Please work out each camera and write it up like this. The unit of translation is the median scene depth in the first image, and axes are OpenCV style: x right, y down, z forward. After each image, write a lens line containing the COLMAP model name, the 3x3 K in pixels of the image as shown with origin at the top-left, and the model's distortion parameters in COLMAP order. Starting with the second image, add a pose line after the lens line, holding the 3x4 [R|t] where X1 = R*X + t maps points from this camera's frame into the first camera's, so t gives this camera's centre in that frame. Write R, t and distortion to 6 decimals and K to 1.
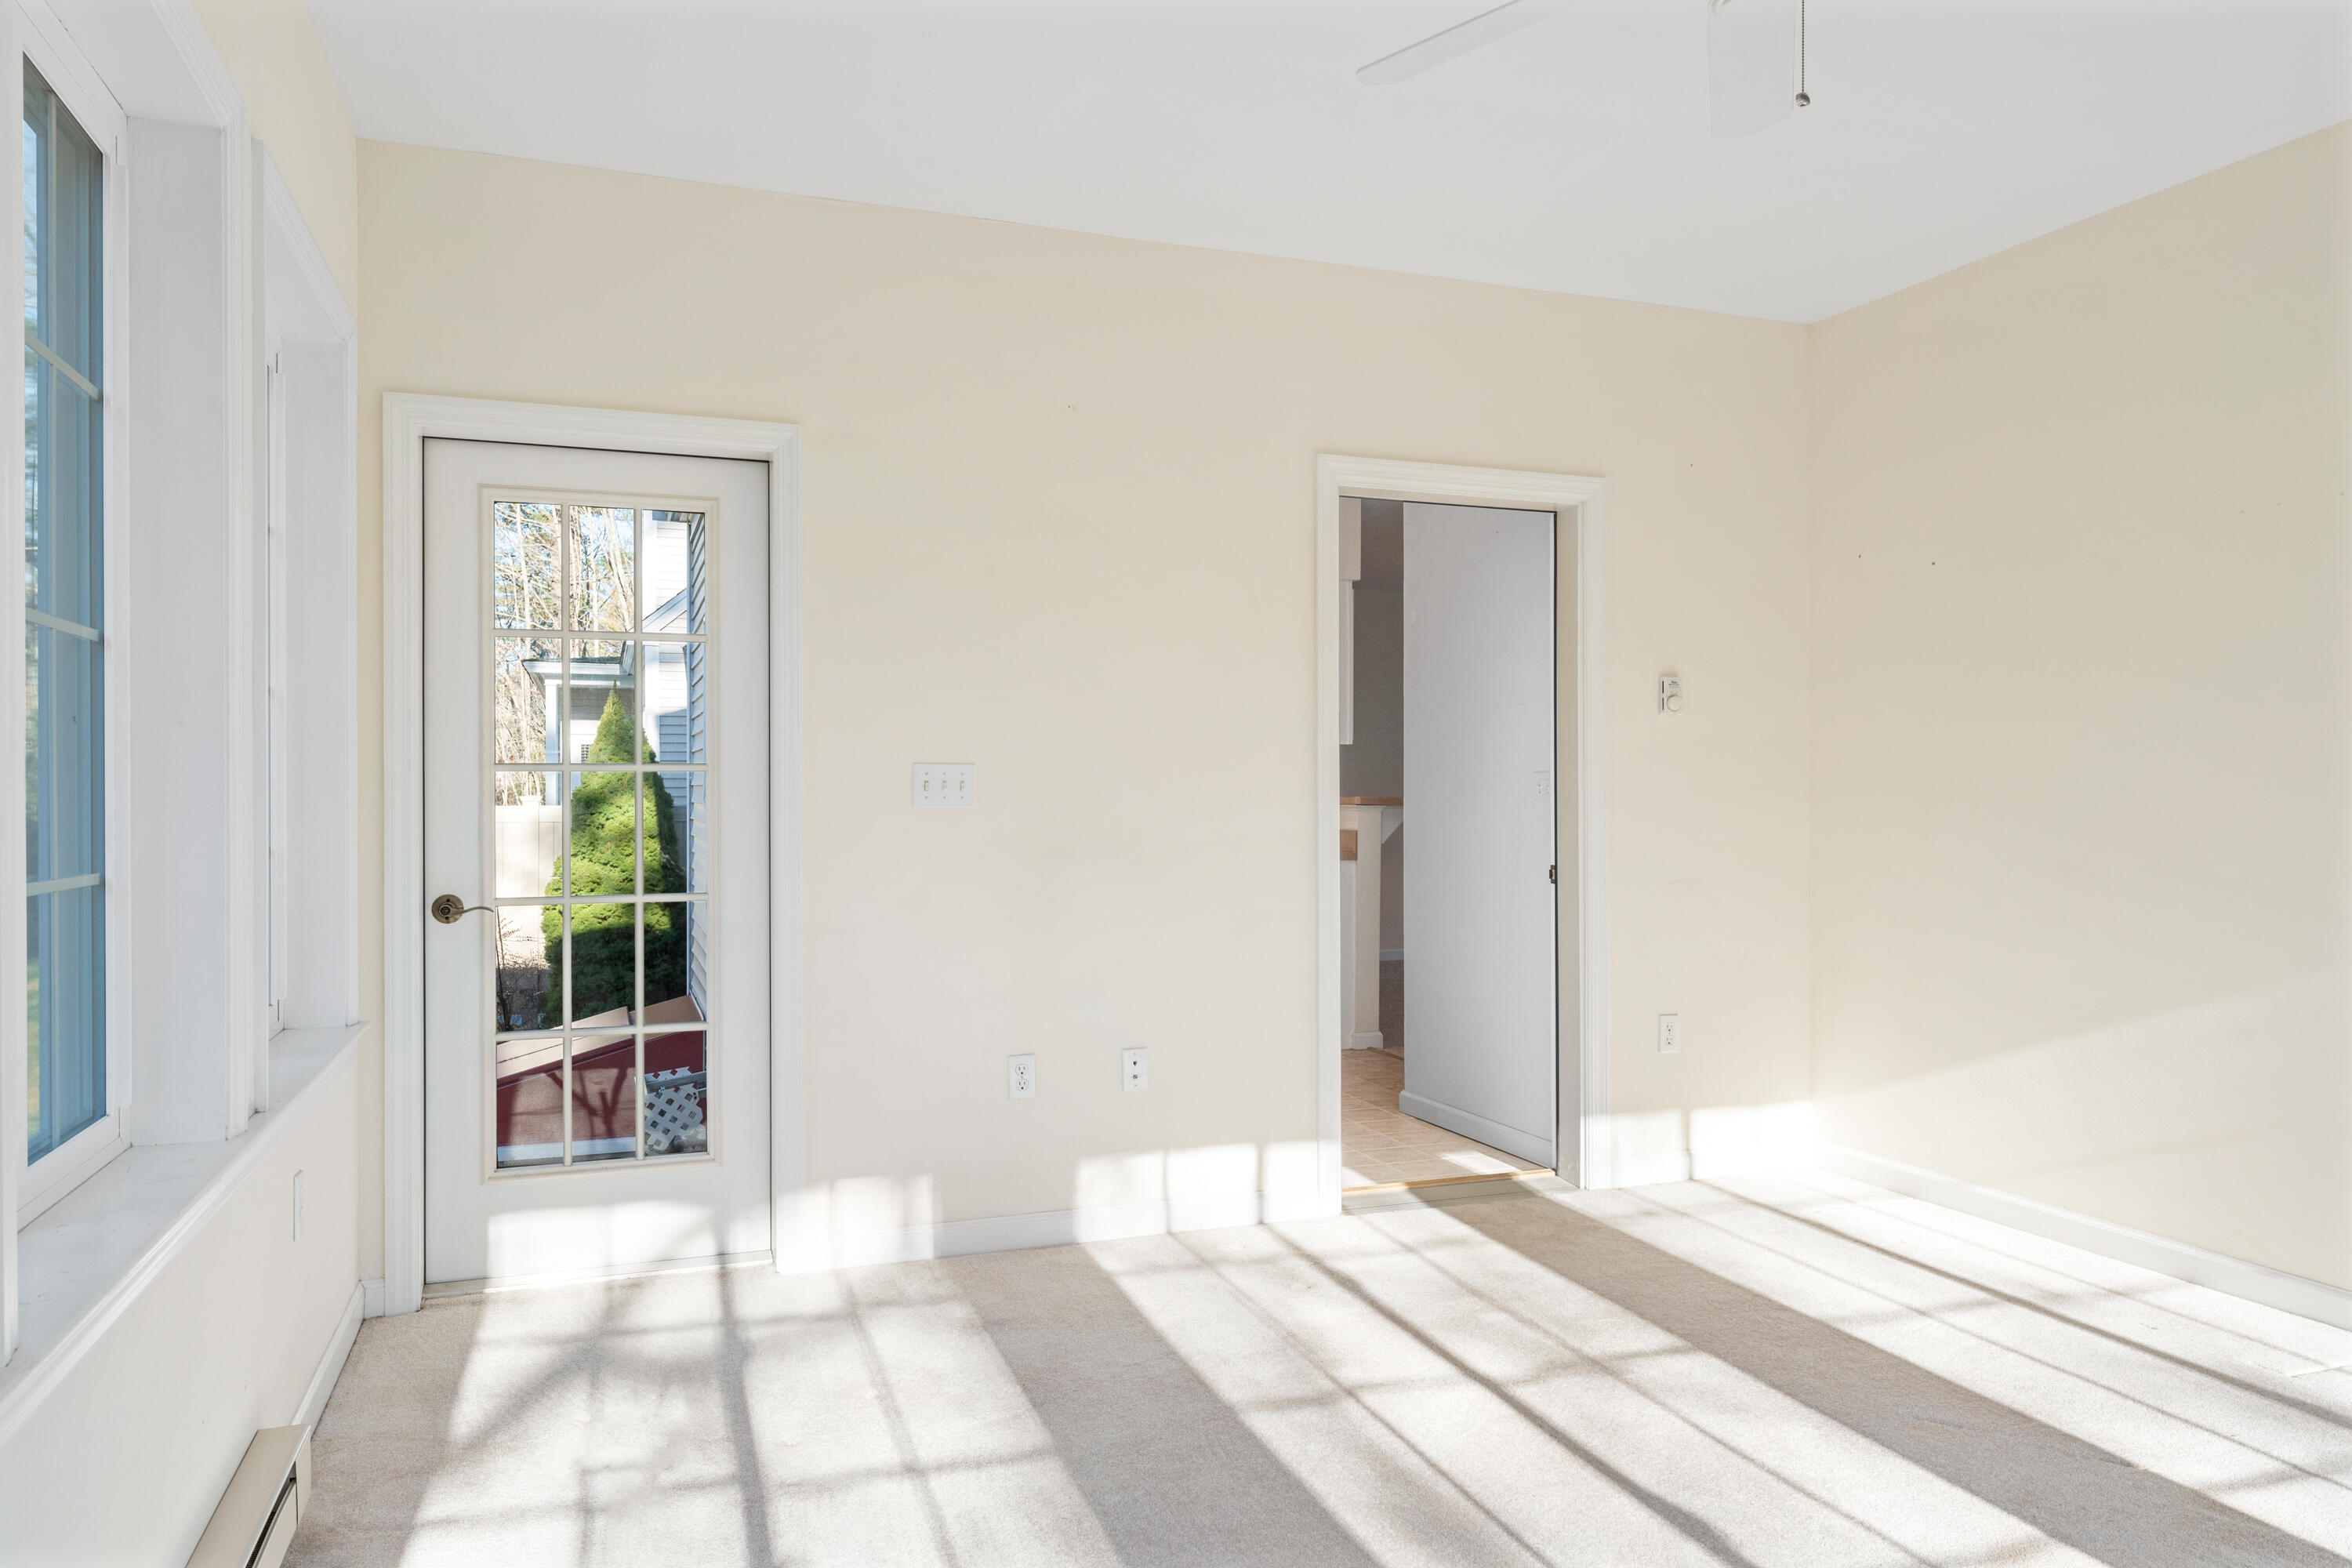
lens RADIAL K [[1552.5, 0, 1174.7], [0, 1552.5, 782.6], [0, 0, 1]] dist [-0.000062, -0.002636]
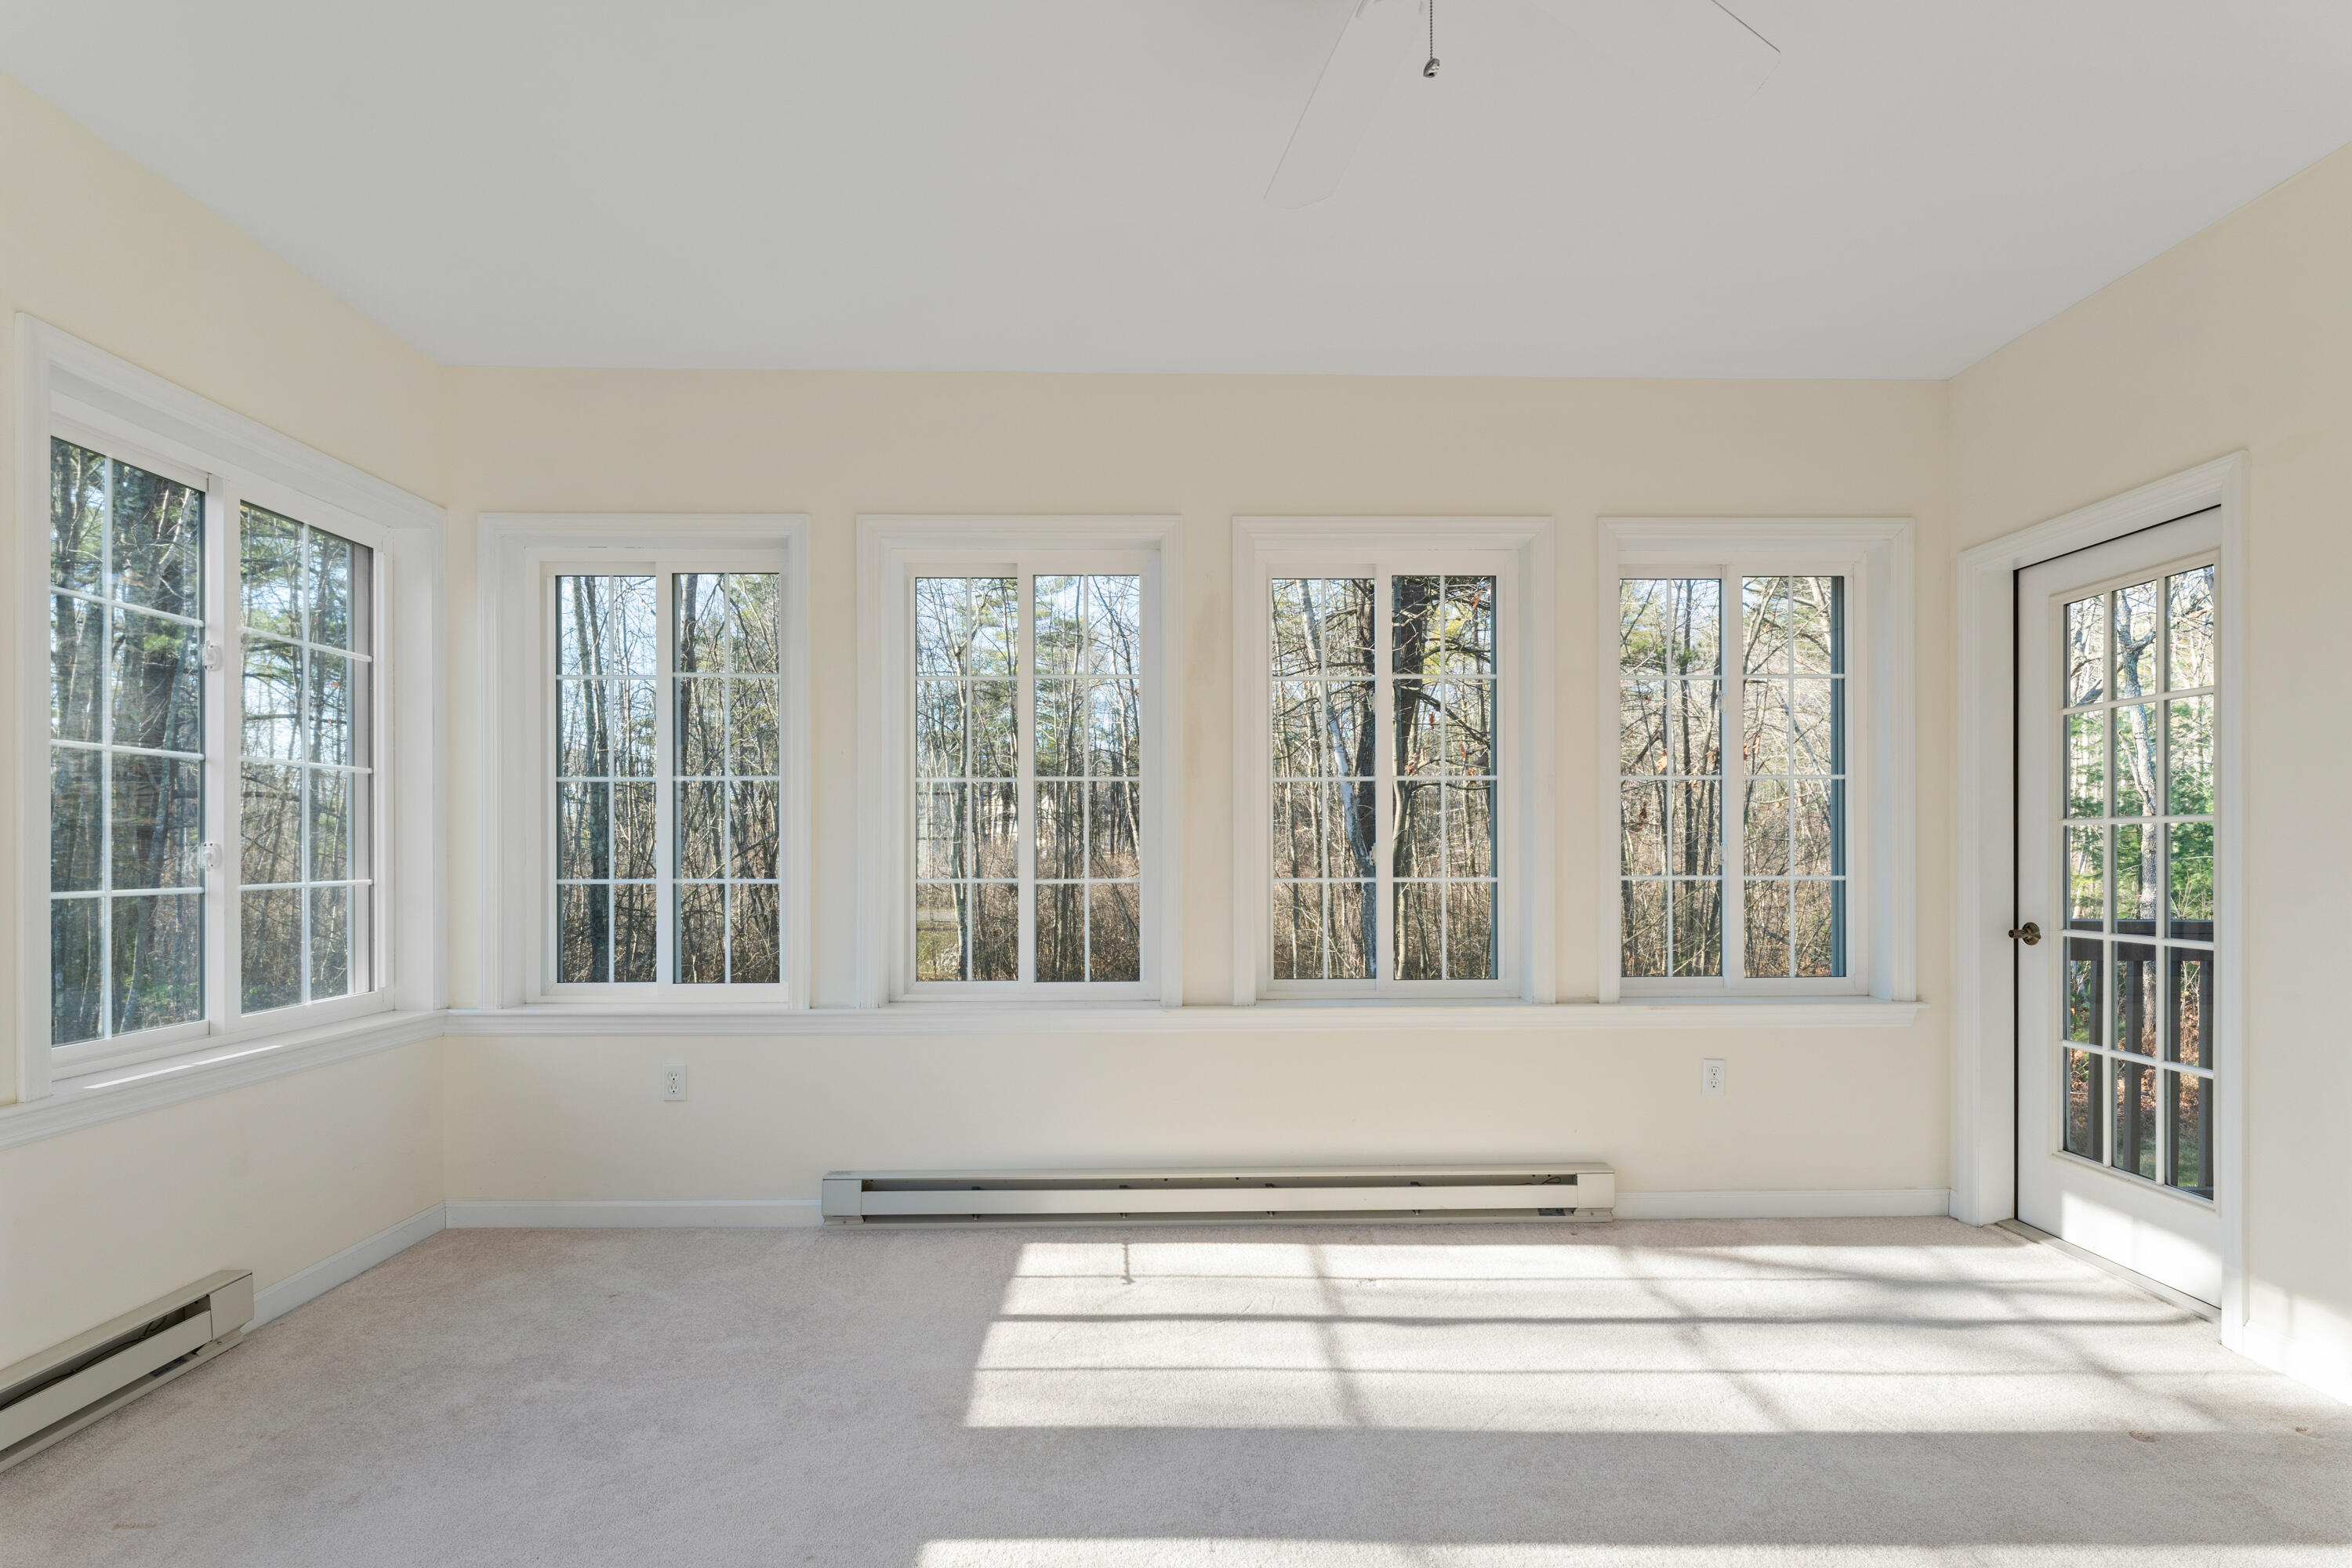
lens RADIAL K [[1182.4, 0, 1179.8], [0, 1182.4, 826.7], [0, 0, 1]] dist [0.005367, 0.001414]
pose [[-0.315254, -0.008878, -0.948966, 0.642415], [0.003994, 0.999935, -0.010681, 0.001344], [0.948999, -0.007158, -0.315198, 0.612385]]
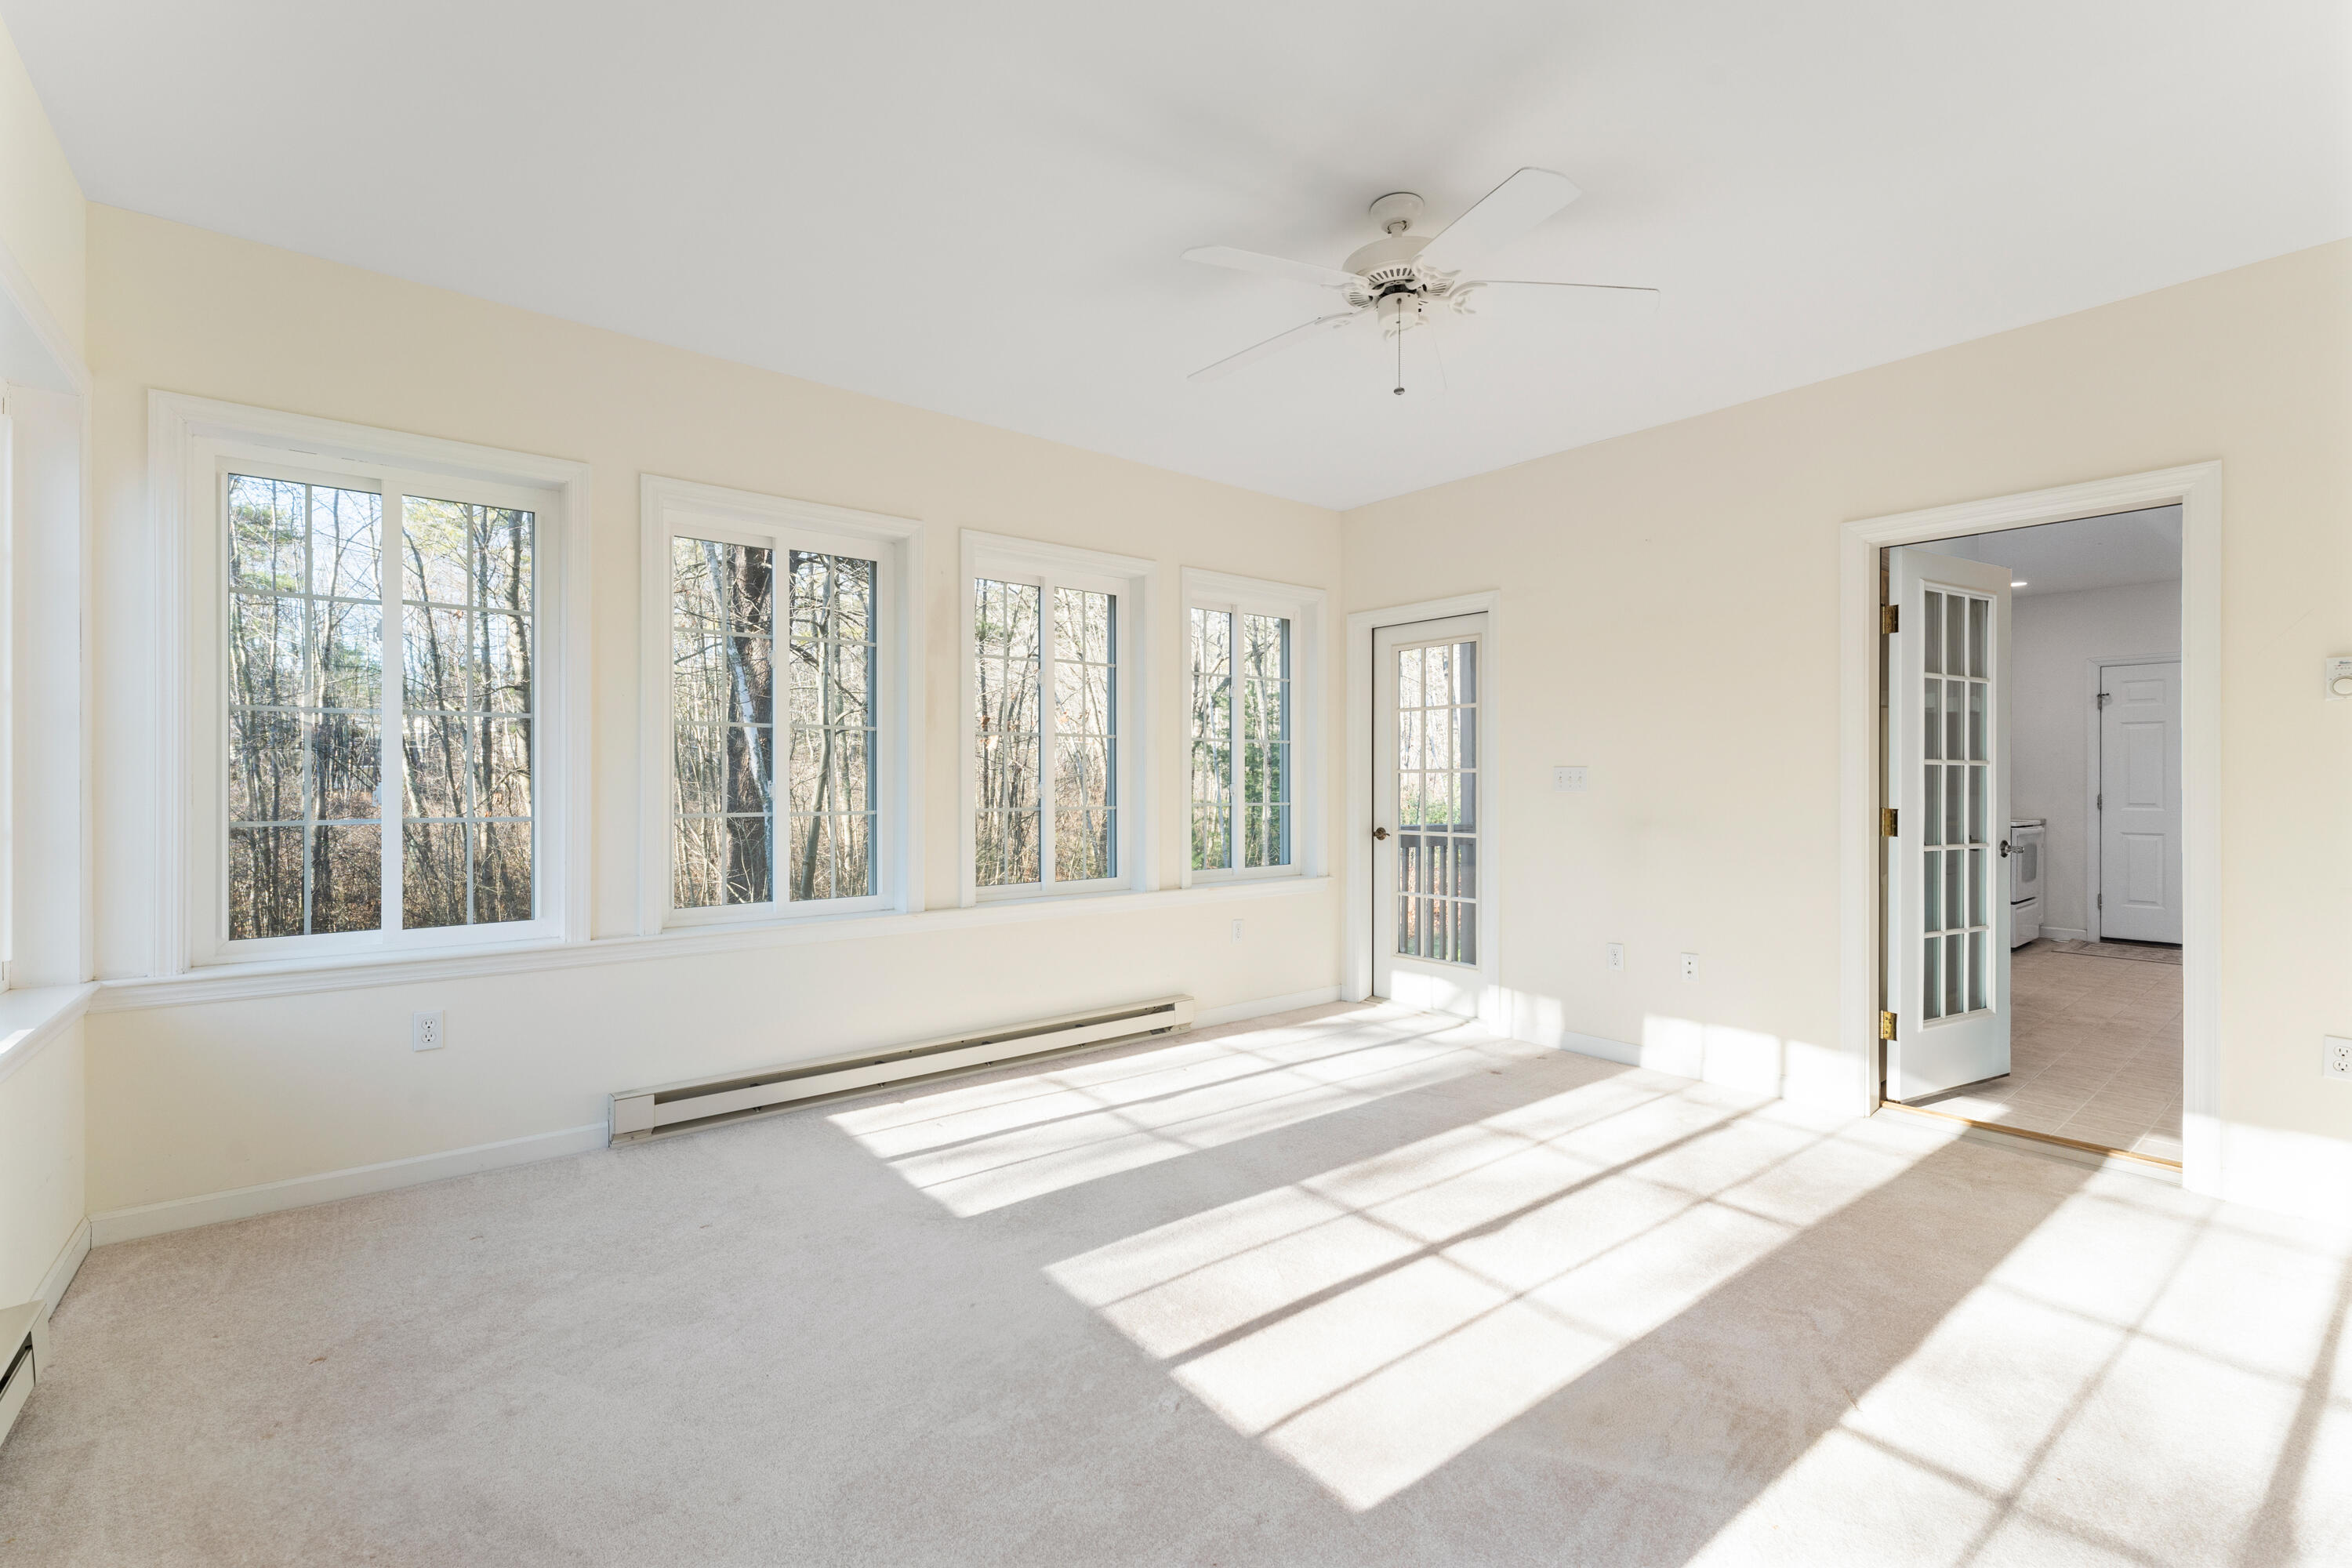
lens RADIAL K [[1015.2, 0, 1182.4], [0, 1015.2, 789.7], [0, 0, 1]] dist [0.001585, 0.000313]
pose [[0.333525, 0.008926, -0.942699, 0.793574], [0.000553, 0.999953, 0.009664, 0.002012], [0.942741, -0.003744, 0.333504, 0.218753]]
